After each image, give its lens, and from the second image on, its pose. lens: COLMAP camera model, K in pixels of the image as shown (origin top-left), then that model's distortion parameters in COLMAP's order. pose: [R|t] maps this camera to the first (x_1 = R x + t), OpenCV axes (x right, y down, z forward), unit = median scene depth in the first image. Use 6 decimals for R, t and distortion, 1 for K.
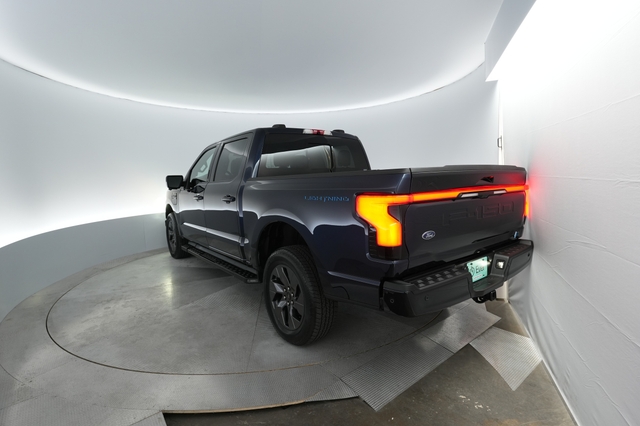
lens RADIAL K [[330.8, 0, 318.9], [0, 330.8, 212.1], [0, 0, 1]] dist [0.003639, 0.000823]
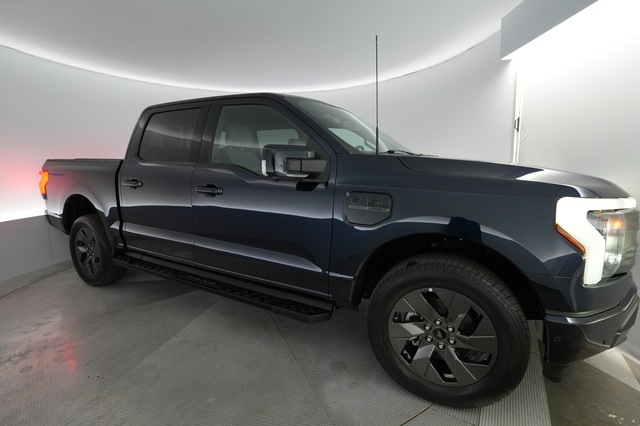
lens RADIAL K [[306.8, 0, 319.2], [0, 306.8, 212.6], [0, 0, 1]] dist [-0.004081, 0.003363]
pose [[0.952844, -0.041916, 0.300553, -0.223971], [0.032245, 0.998792, 0.037066, -0.002557], [-0.301744, -0.025626, 0.953045, 0.240878]]
